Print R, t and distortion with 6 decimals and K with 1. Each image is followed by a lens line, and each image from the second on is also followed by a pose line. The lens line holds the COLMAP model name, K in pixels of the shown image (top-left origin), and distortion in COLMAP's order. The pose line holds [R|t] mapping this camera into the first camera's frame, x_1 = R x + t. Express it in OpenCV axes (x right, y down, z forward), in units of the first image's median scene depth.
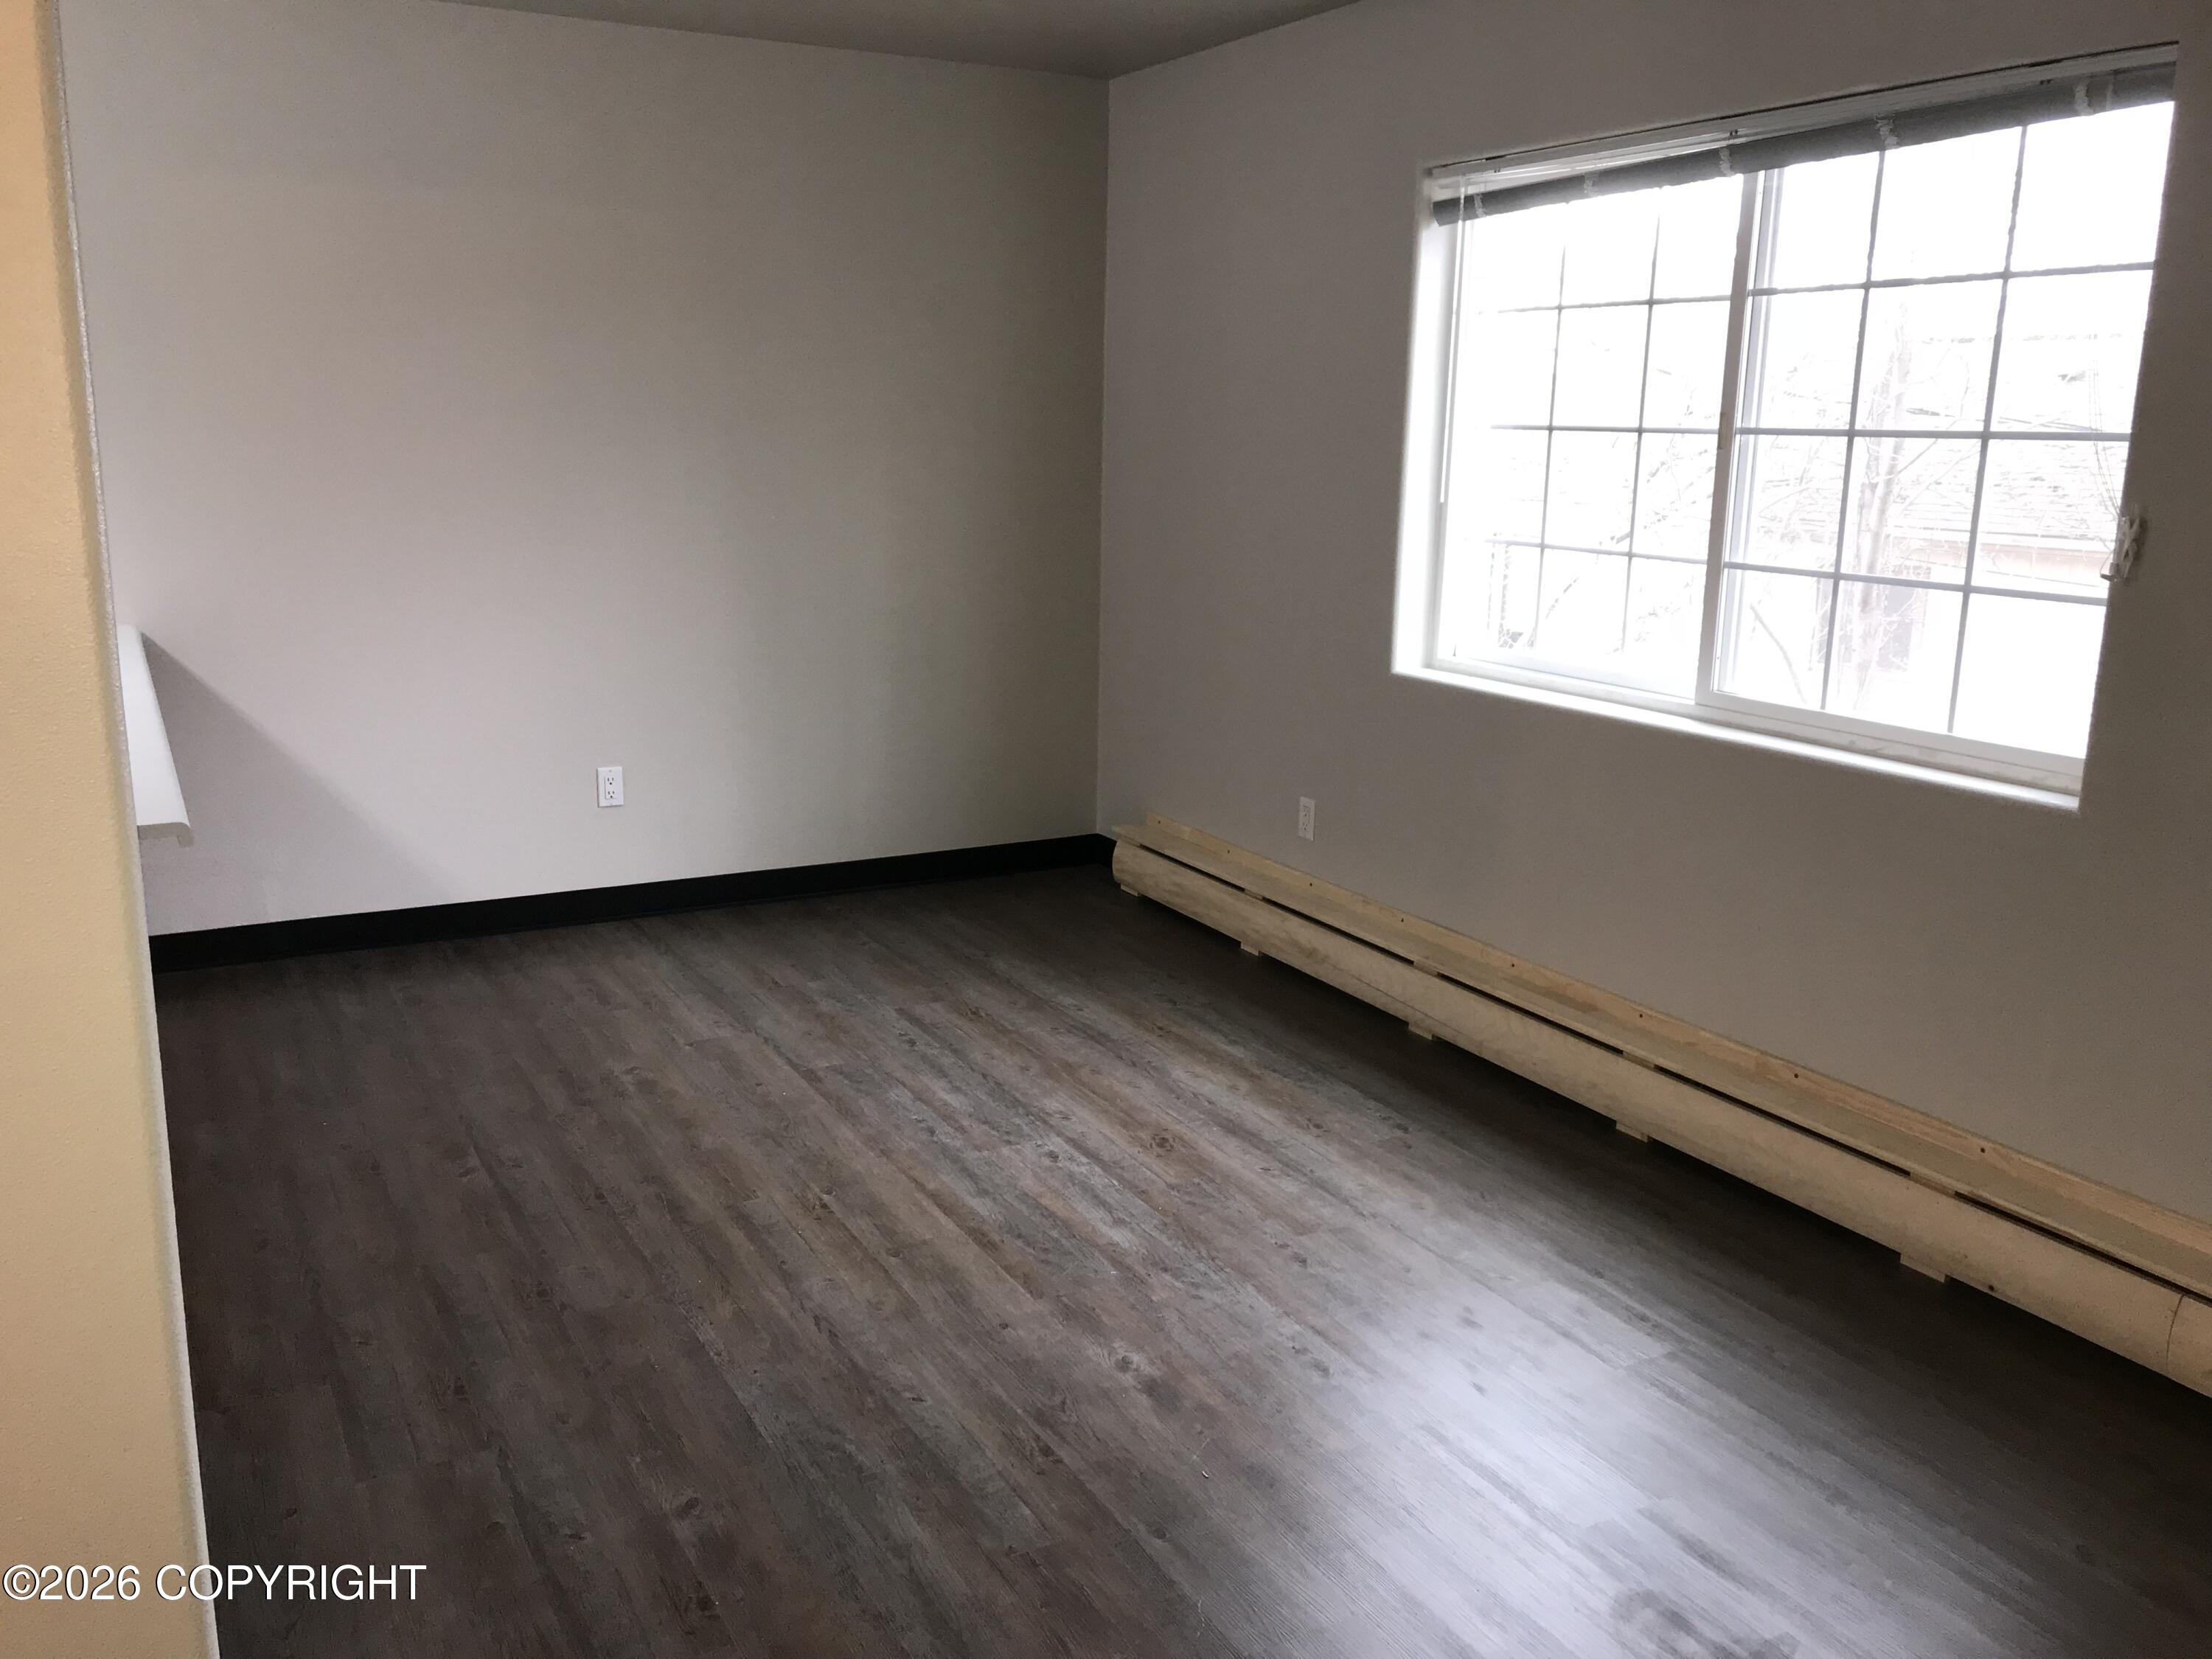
lens RADIAL K [[1802.6, 0, 1097.6], [0, 1802.6, 816.4], [0, 0, 1]] dist [0.060026, -0.110603]
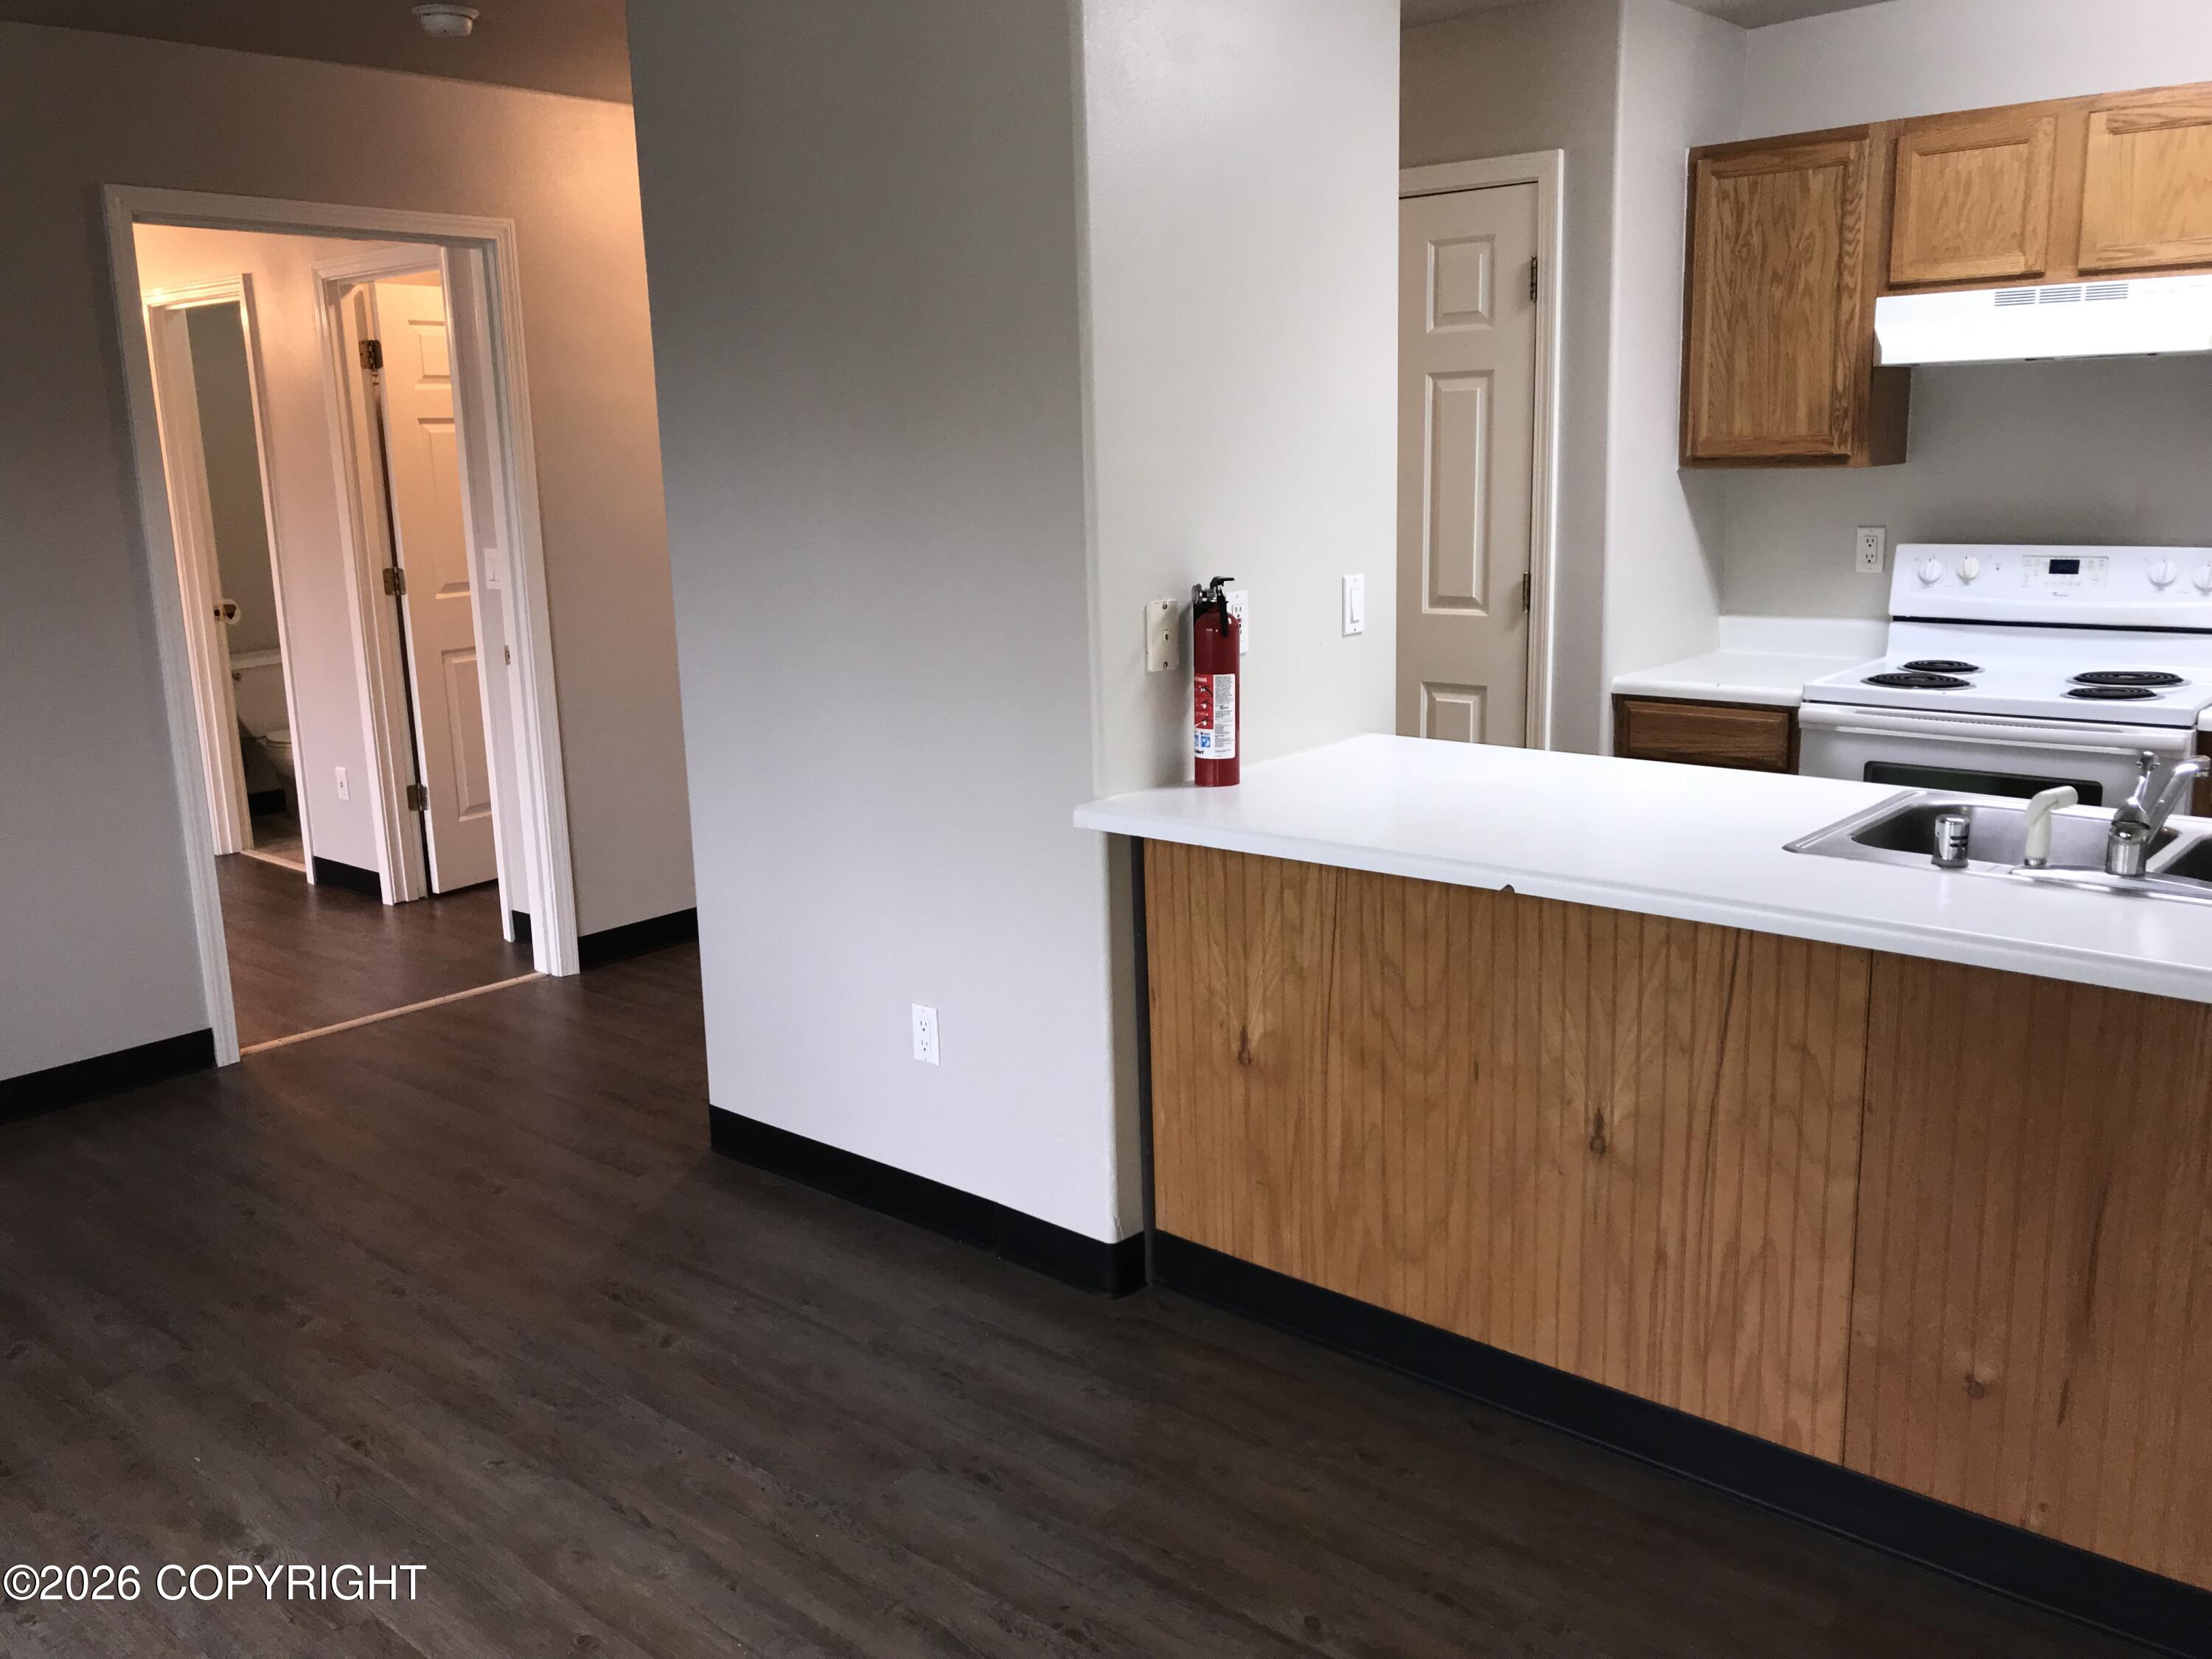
lens RADIAL K [[1807.6, 0, 1101.5], [0, 1807.6, 811.0], [0, 0, 1]] dist [0.061922, -0.078897]
pose [[-0.938649, 0.072903, -0.337080, -0.081538], [-0.067344, 0.919841, 0.386468, -0.343345], [0.338234, 0.385458, -0.858498, 1.516305]]
